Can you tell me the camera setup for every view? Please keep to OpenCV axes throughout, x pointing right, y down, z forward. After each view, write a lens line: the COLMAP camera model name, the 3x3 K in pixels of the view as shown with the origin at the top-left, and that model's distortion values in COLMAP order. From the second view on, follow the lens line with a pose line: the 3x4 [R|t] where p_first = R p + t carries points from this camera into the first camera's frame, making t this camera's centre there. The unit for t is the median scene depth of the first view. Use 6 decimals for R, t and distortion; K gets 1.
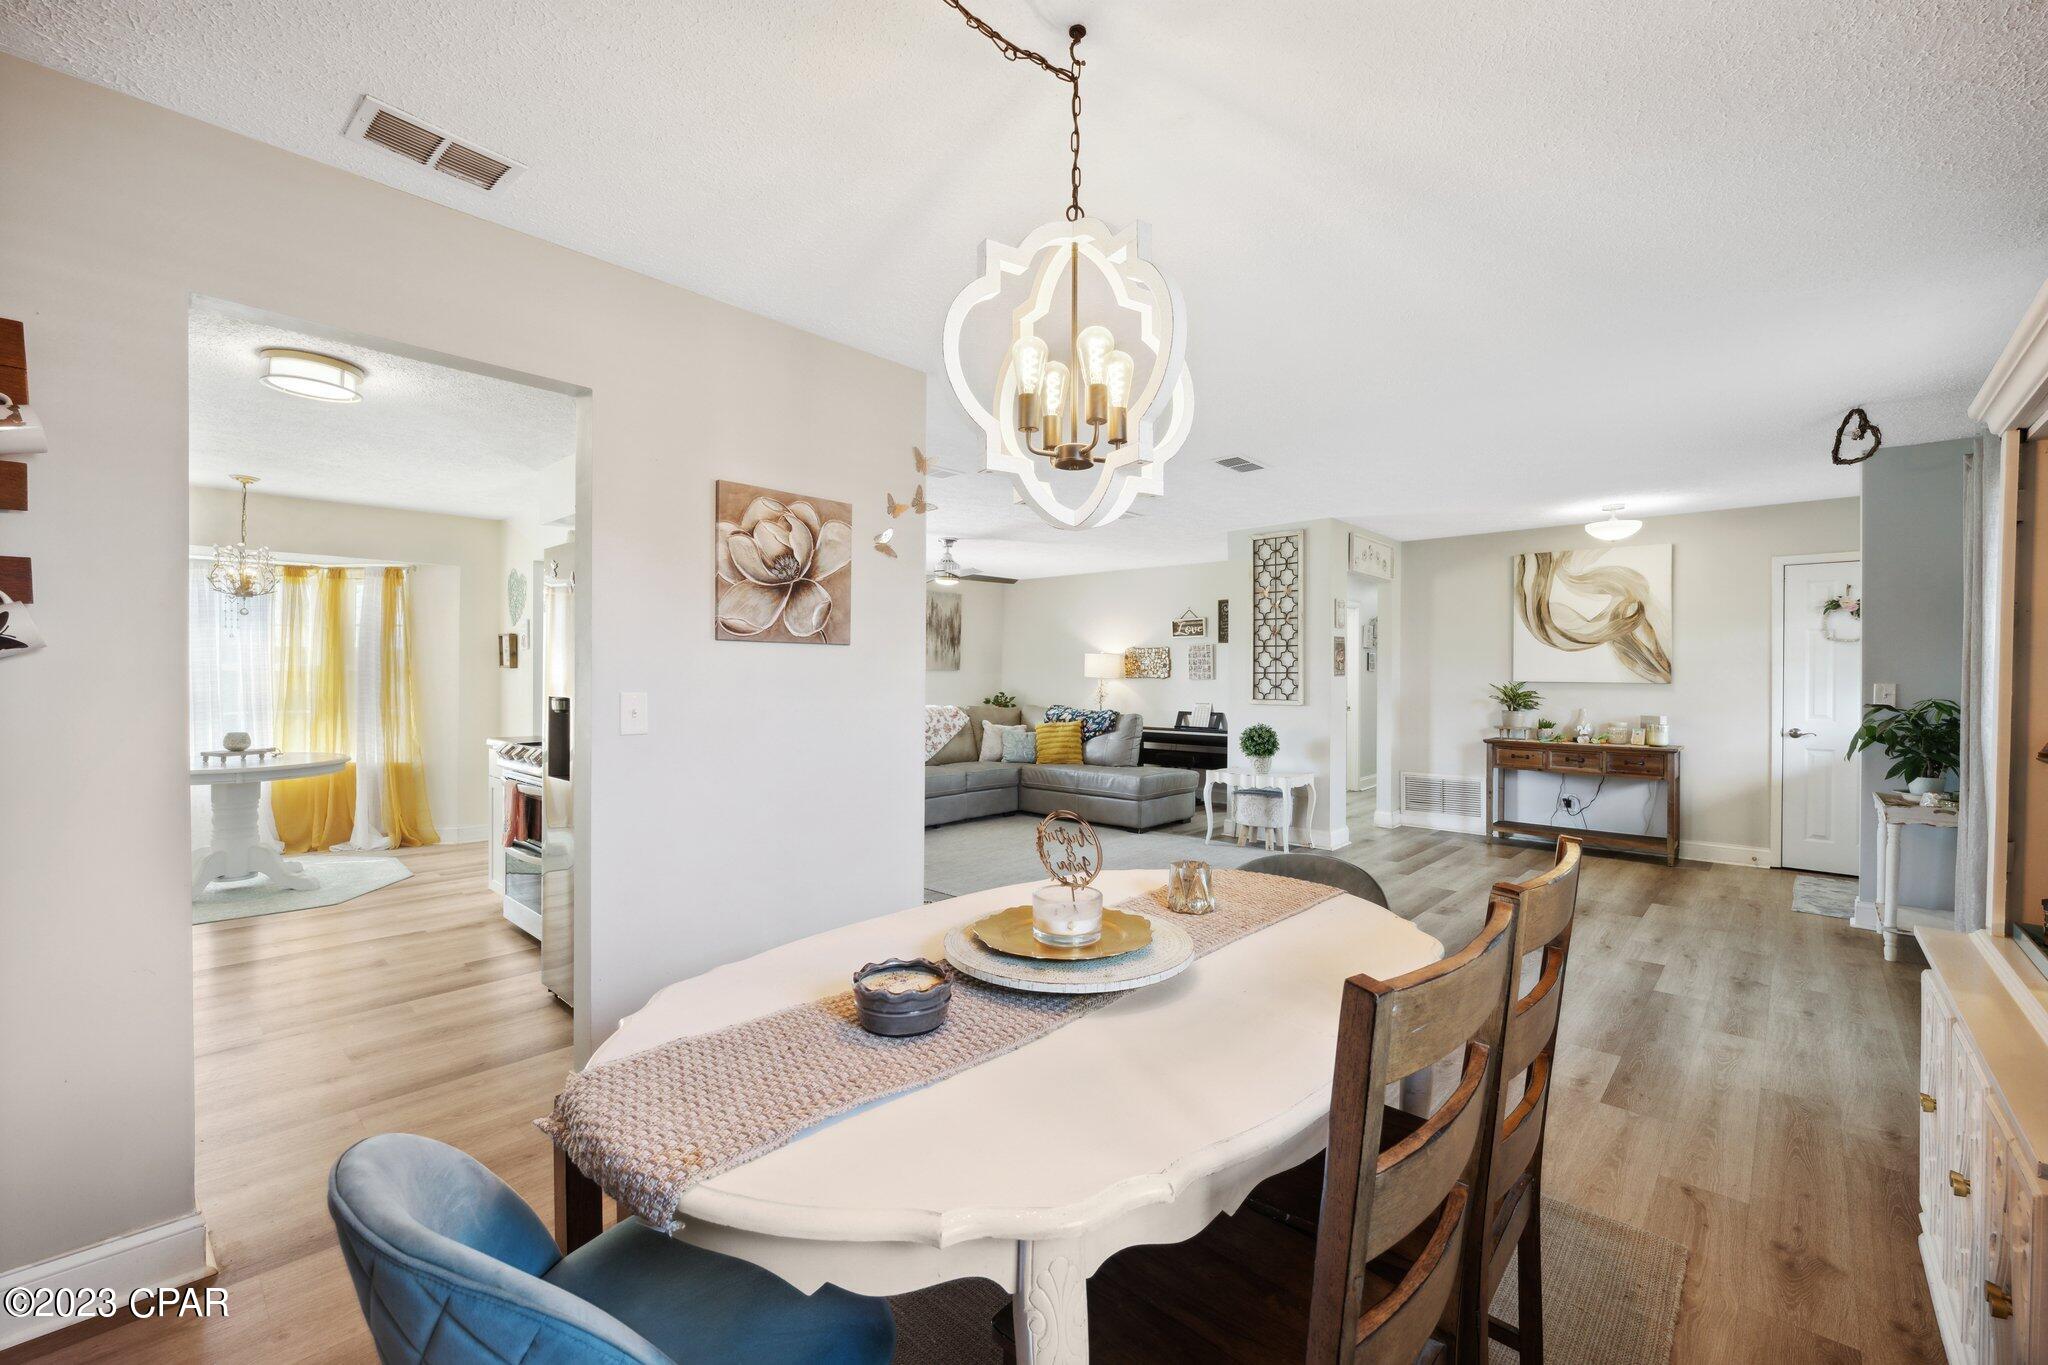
lens RADIAL K [[837.4, 0, 1022.9], [0, 837.4, 676.2], [0, 0, 1]] dist [-0.001924, -0.000203]
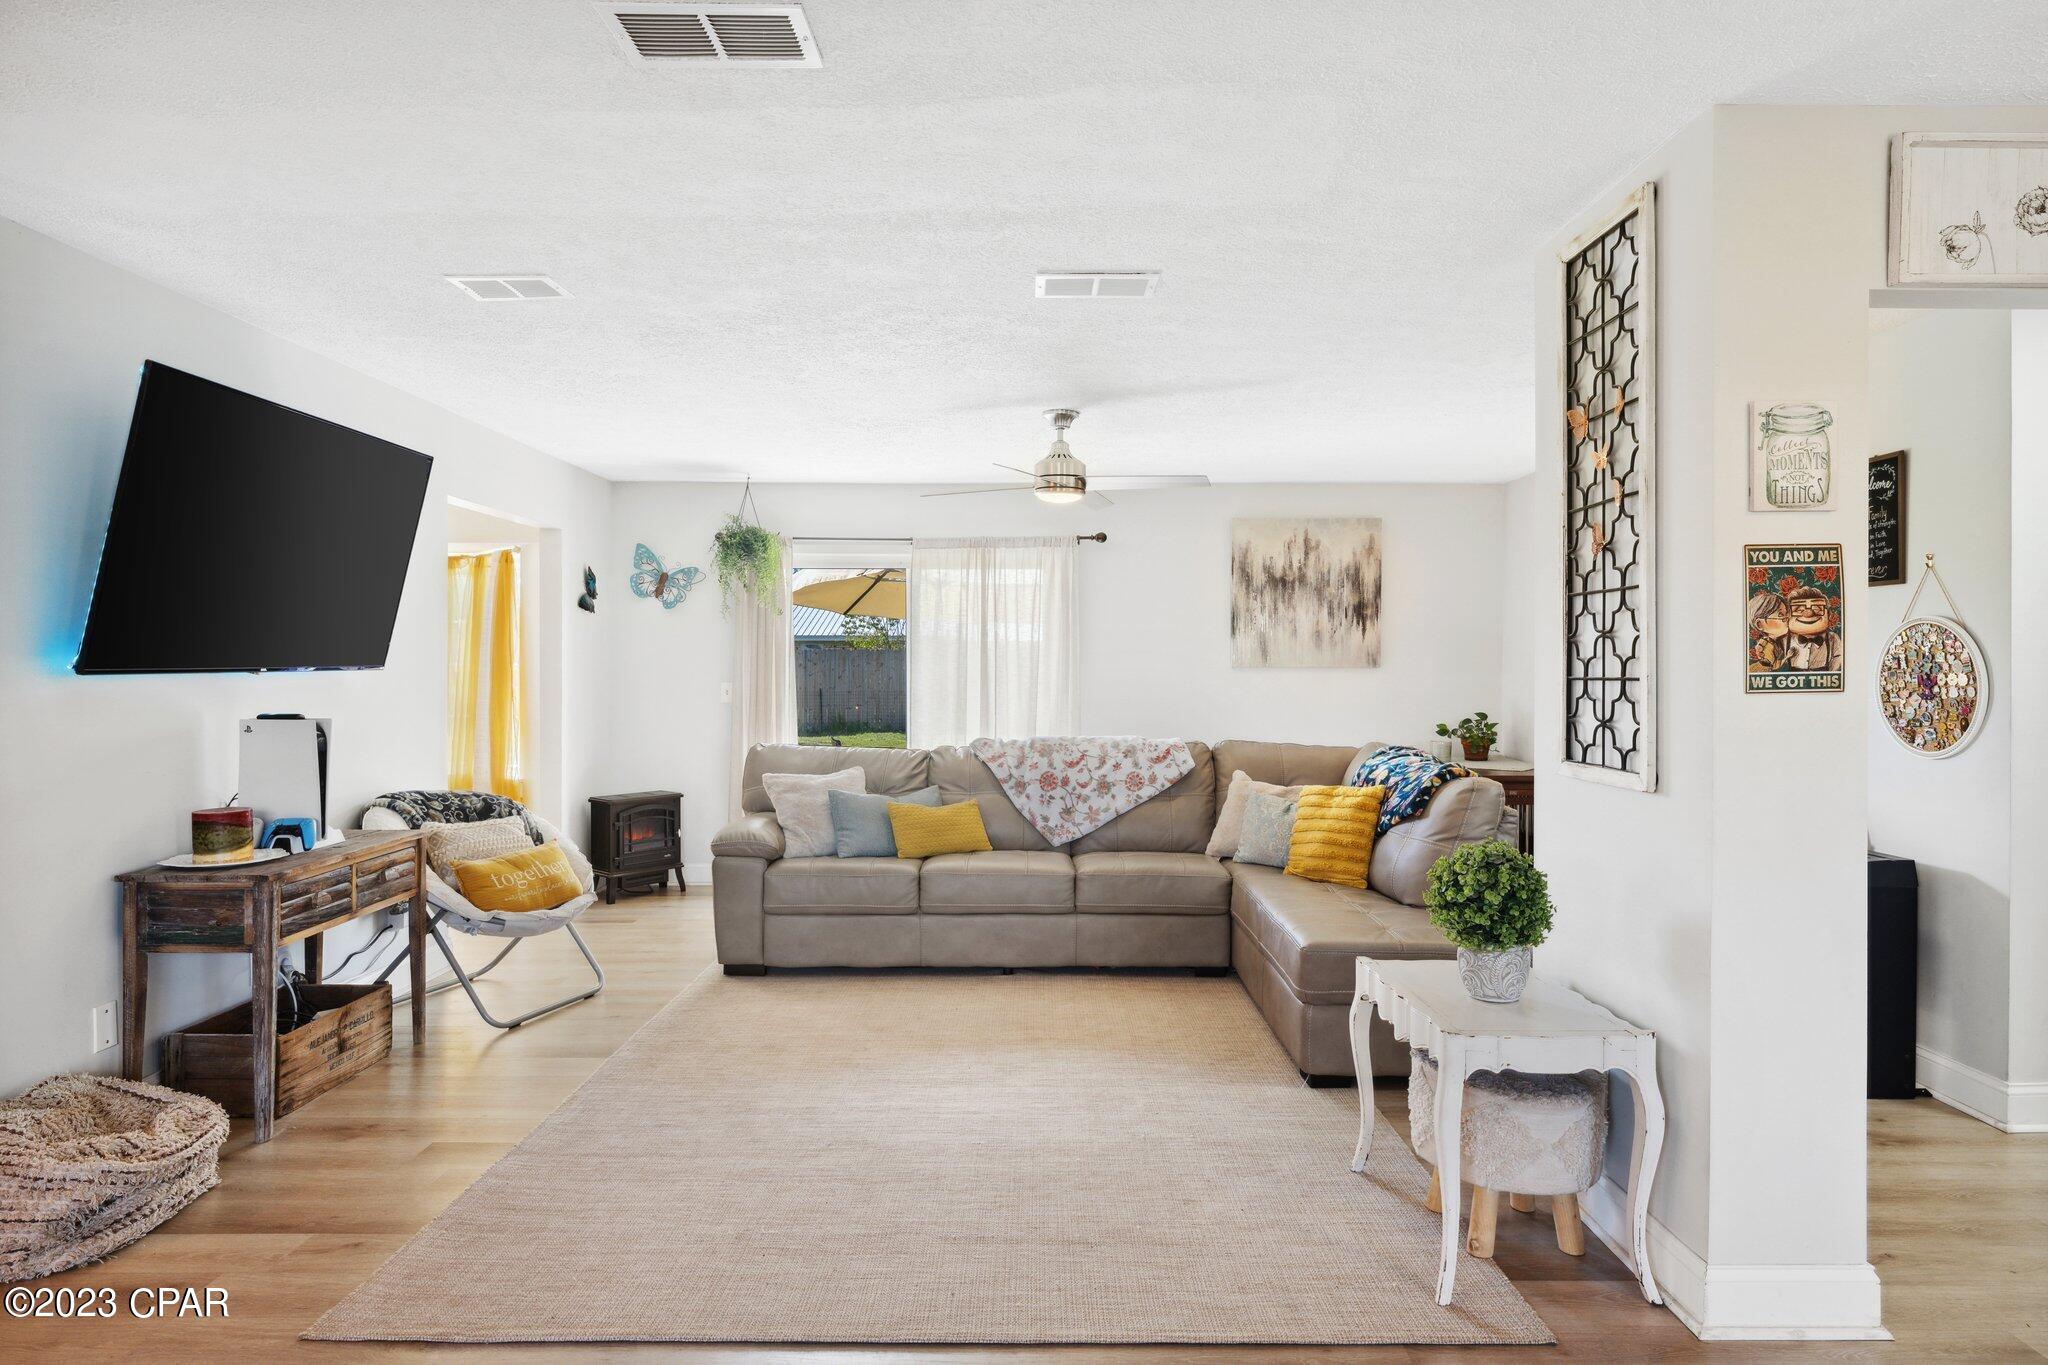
lens RADIAL K [[1190.2, 0, 1024.0], [0, 1190.2, 682.5], [0, 0, 1]] dist [0.003956, 0.000602]
pose [[0.674634, 0.007720, -0.738112, 0.527805], [-0.002177, 0.999962, 0.008469, -0.006257], [0.738149, -0.004107, 0.674625, 0.600973]]
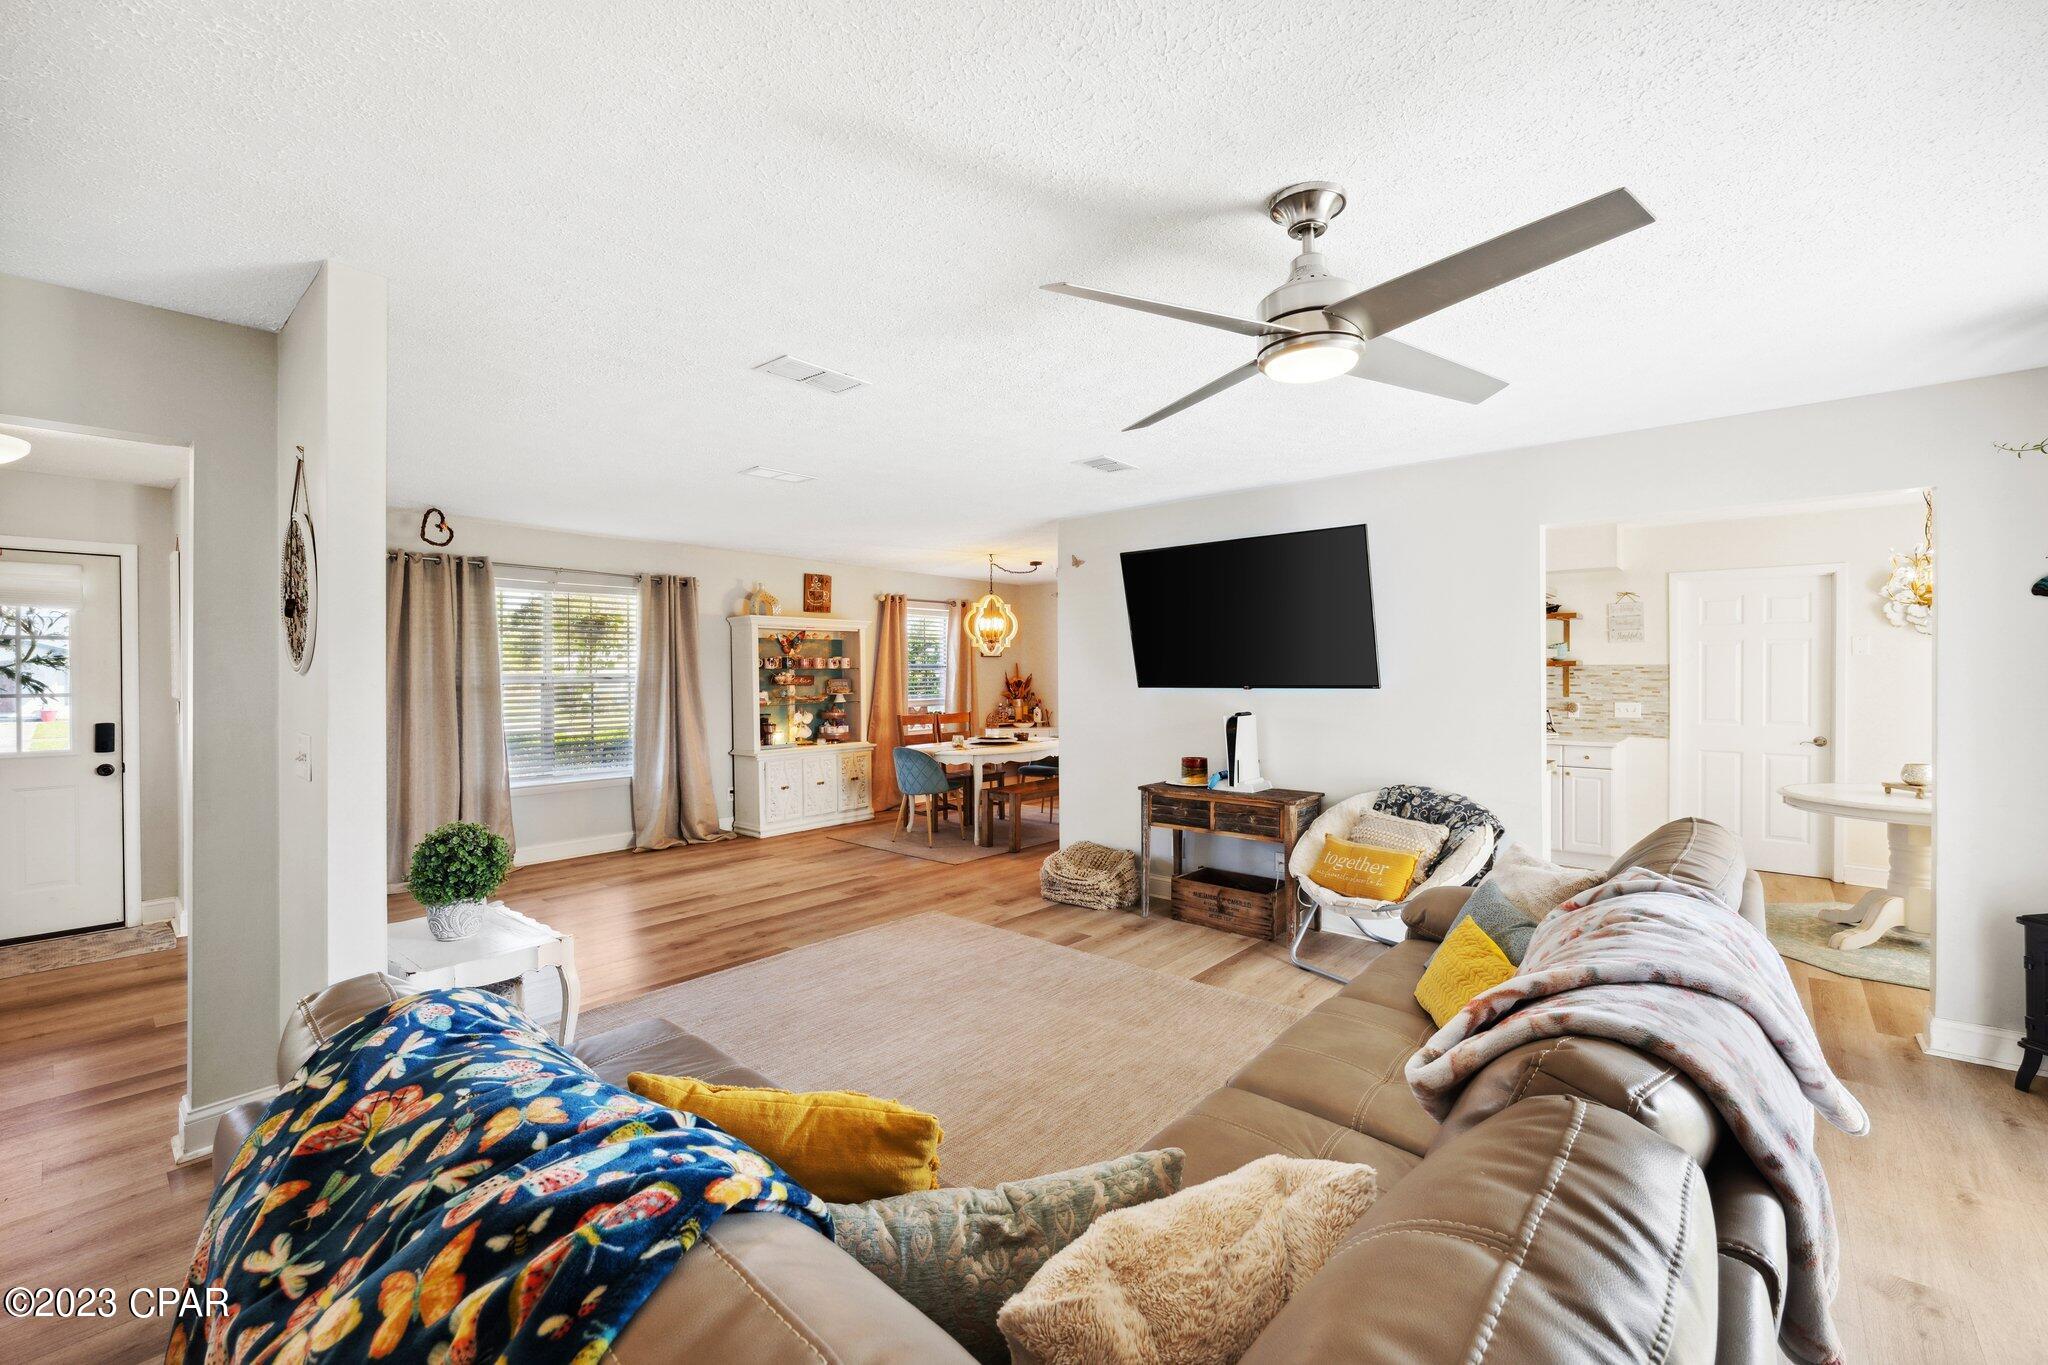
lens RADIAL K [[837.4, 0, 1022.9], [0, 837.4, 676.2], [0, 0, 1]] dist [-0.001924, -0.000203]
pose [[-0.999579, -0.000604, -0.028993, 0.033544], [-0.000930, 0.999937, 0.011222, -0.025713], [0.028984, 0.011244, -0.999517, 1.484228]]
